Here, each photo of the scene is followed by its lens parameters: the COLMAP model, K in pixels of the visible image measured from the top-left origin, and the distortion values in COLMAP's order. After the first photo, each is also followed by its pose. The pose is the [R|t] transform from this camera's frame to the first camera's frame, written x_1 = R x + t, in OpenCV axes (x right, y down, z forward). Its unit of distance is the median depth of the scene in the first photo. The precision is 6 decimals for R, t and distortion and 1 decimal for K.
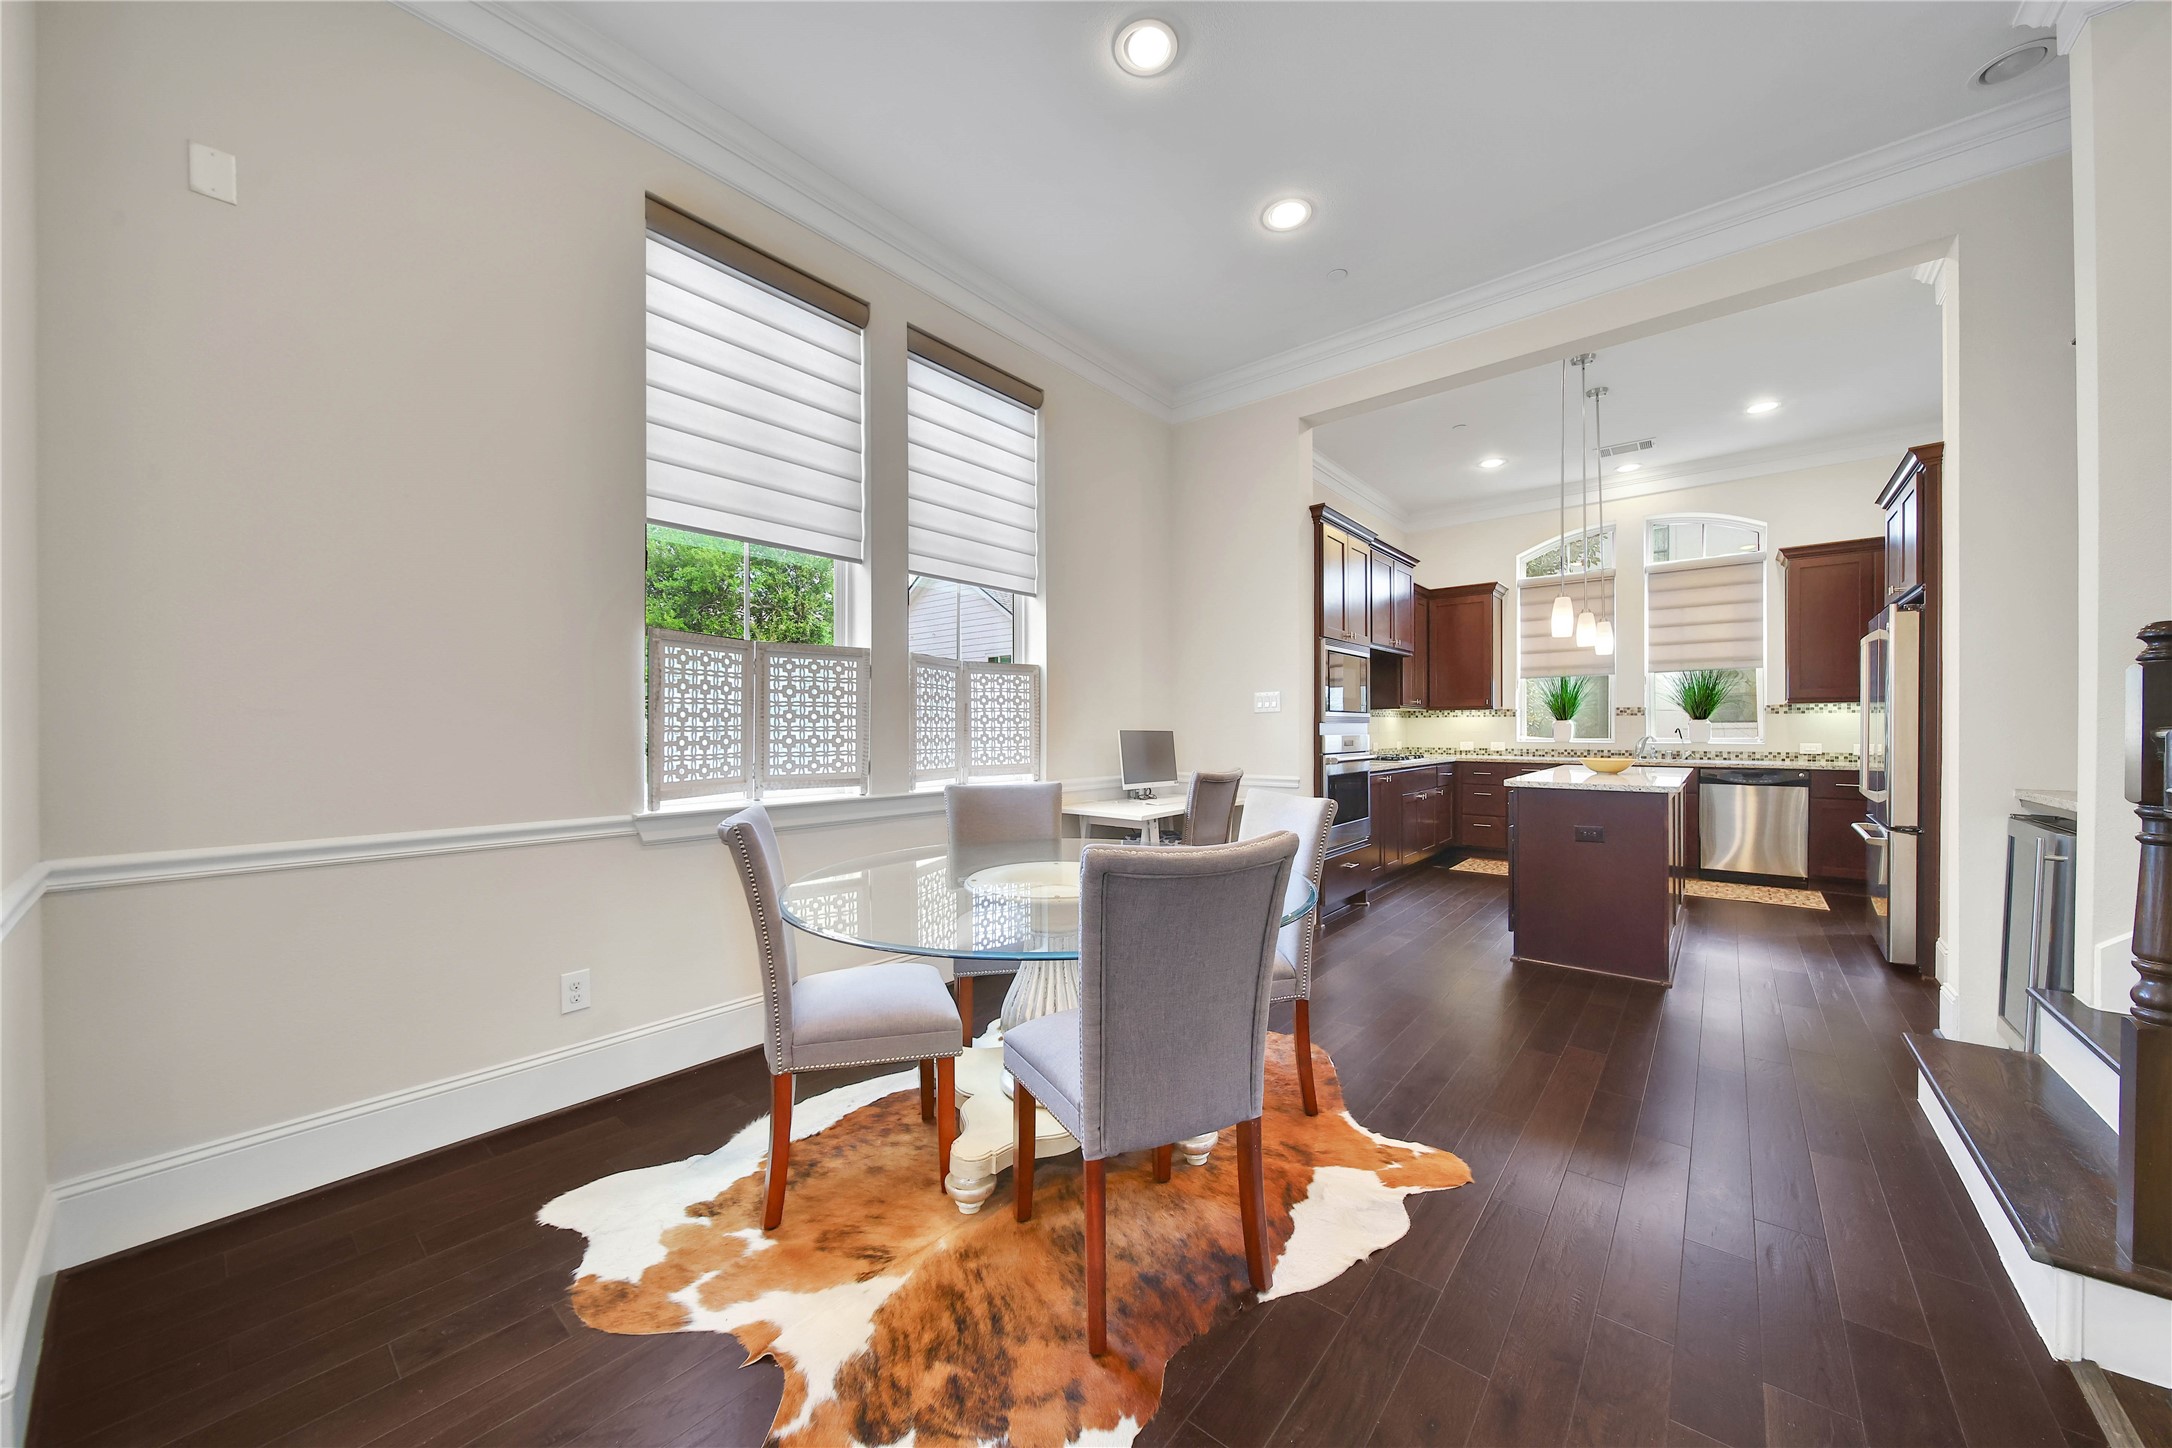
lens RADIAL K [[762.0, 0, 1095.1], [0, 762.0, 731.0], [0, 0, 1]] dist [-0.001205, -0.001614]
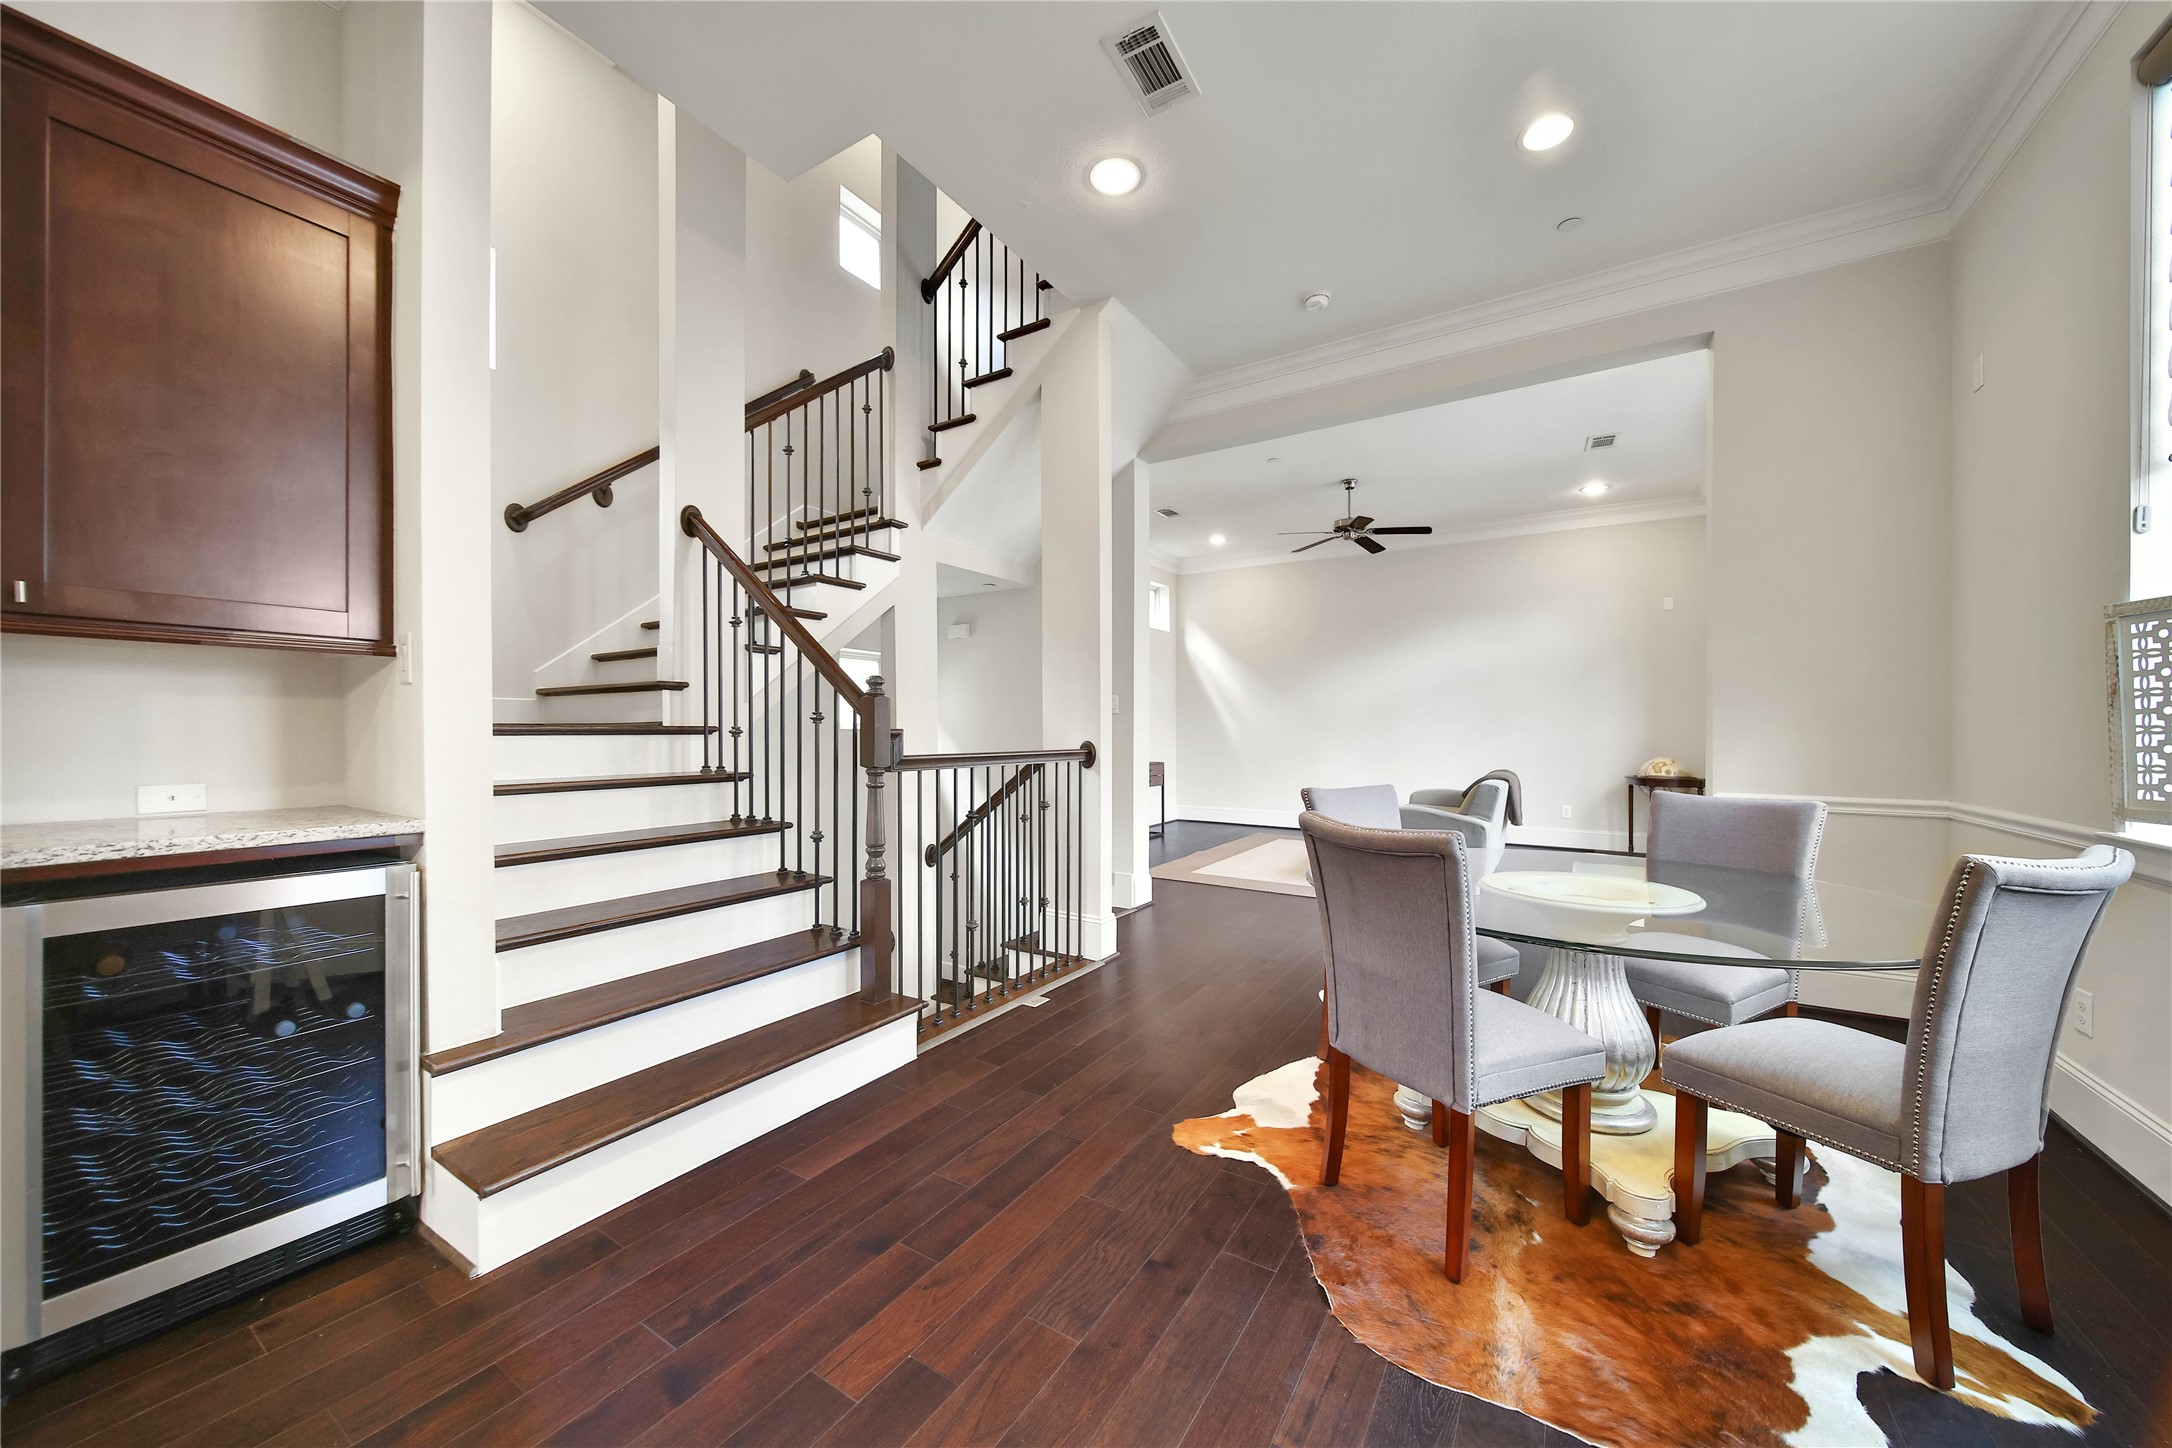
lens RADIAL K [[762.0, 0, 1075.6], [0, 762.0, 738.0], [0, 0, 1]] dist [-0.001205, -0.001614]
pose [[-0.995247, 0.000564, -0.097378, 0.375652], [-0.000718, 0.999914, 0.013132, -0.003233], [0.097377, 0.013139, -0.995161, 1.052863]]
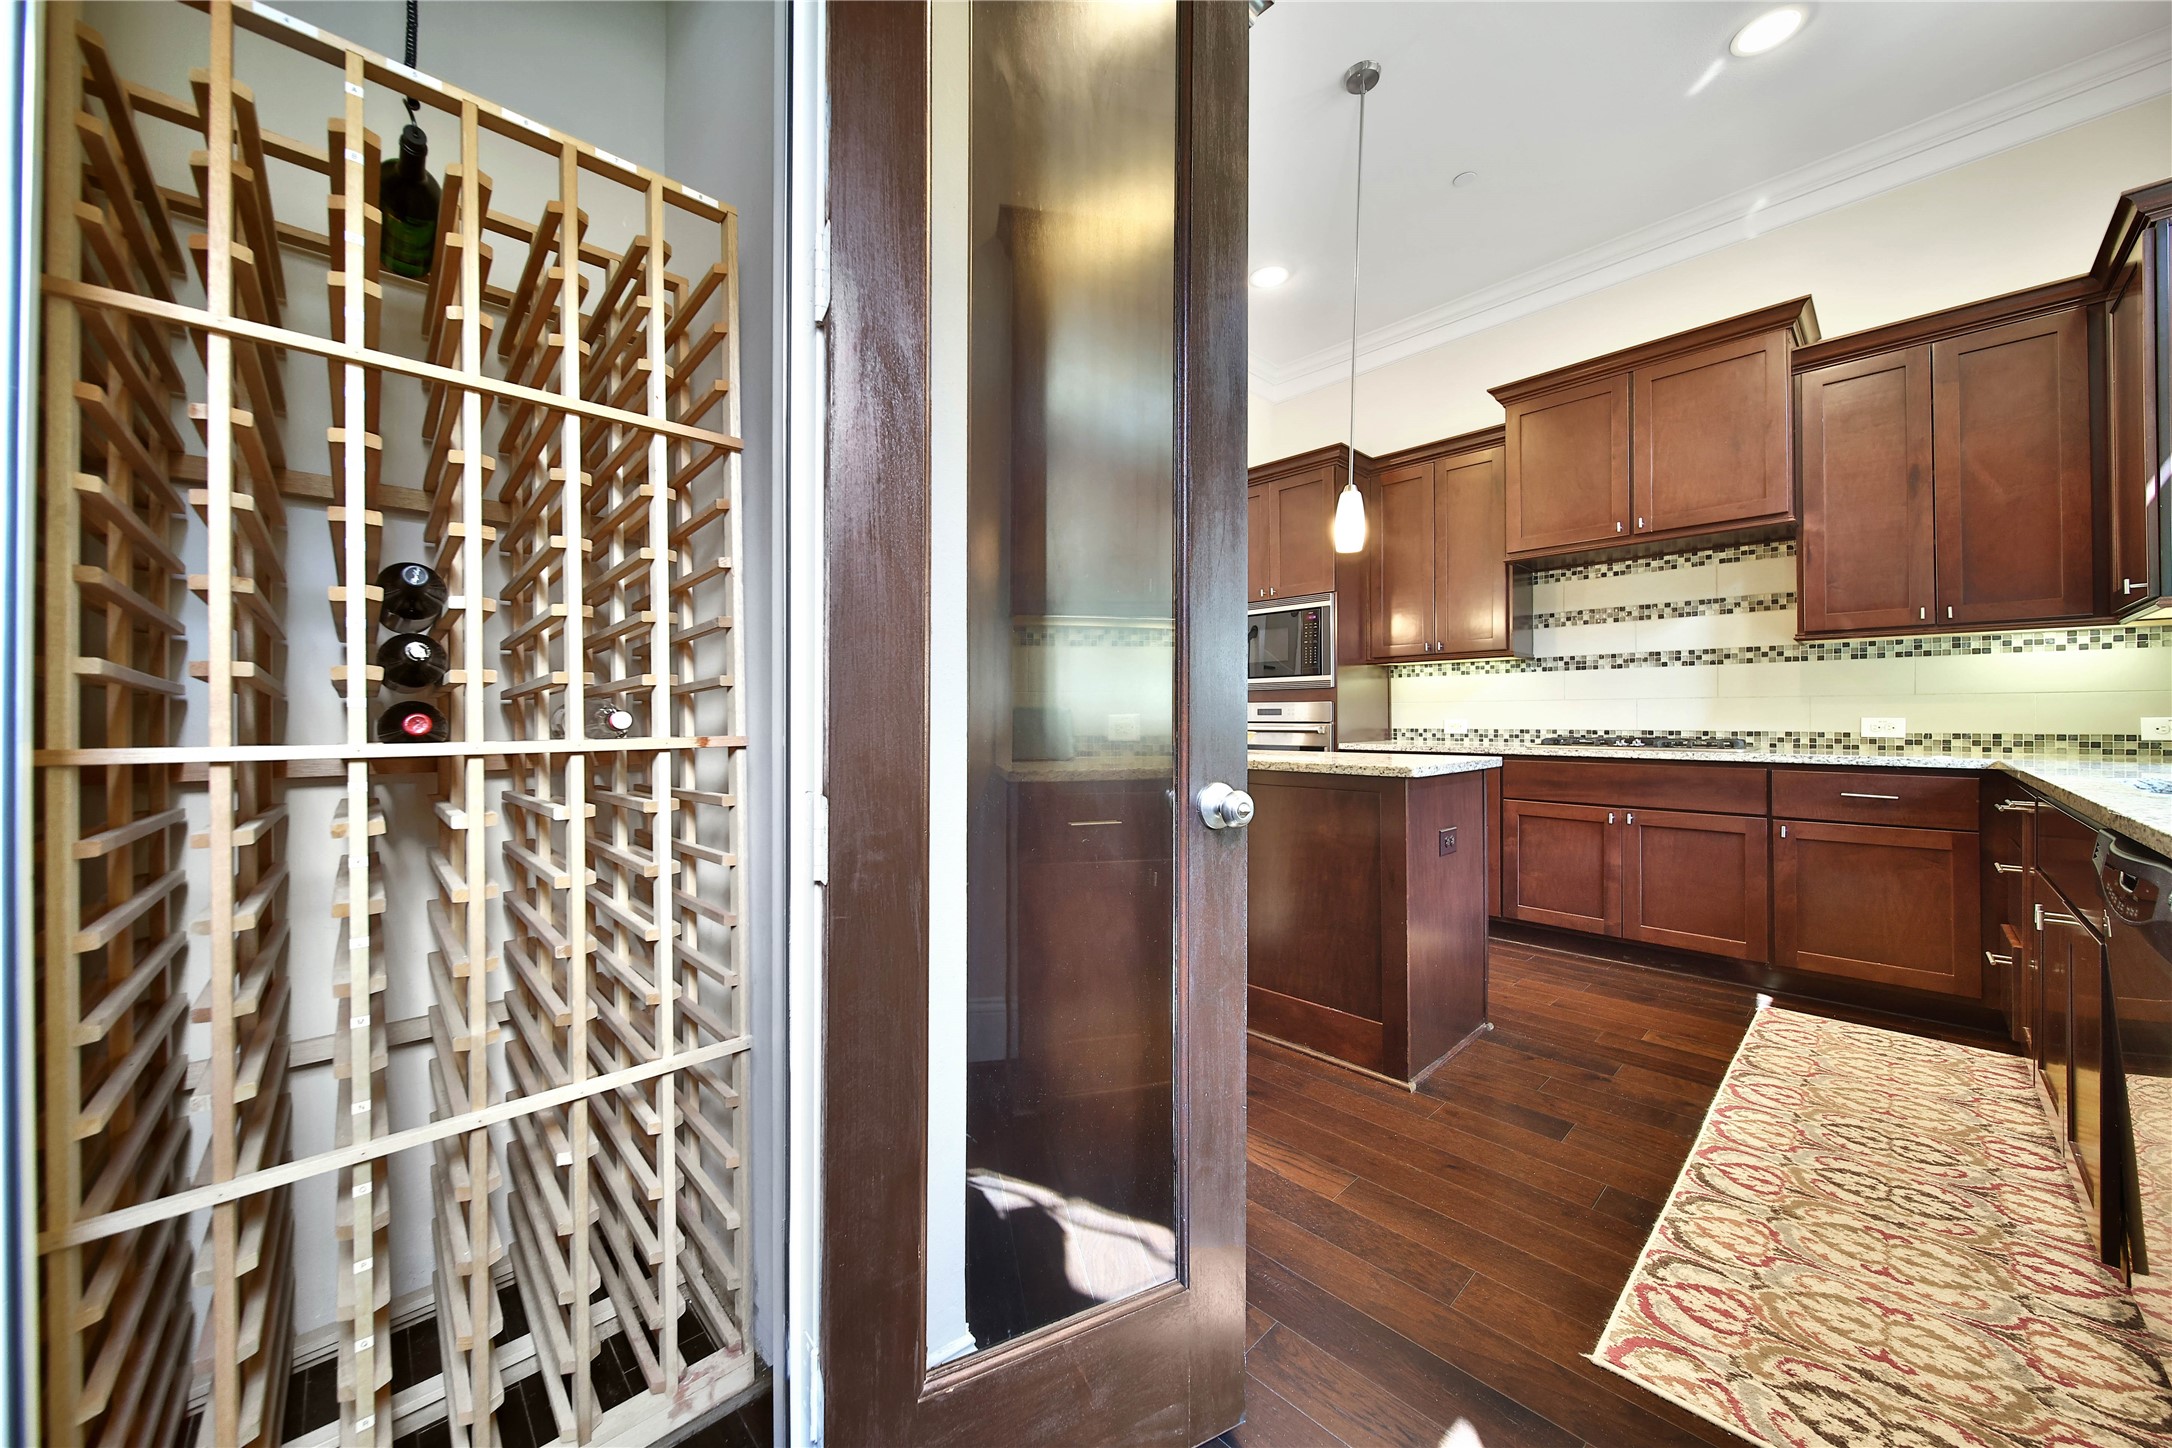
lens RADIAL K [[762.0, 0, 1083.9], [0, 762.0, 715.9], [0, 0, 1]] dist [-0.001205, -0.001614]
pose [[-0.130168, 0.003849, -0.991485, 1.494230], [0.003495, 0.999988, 0.003423, 0.019314], [0.991486, -0.003020, -0.130180, 1.081832]]
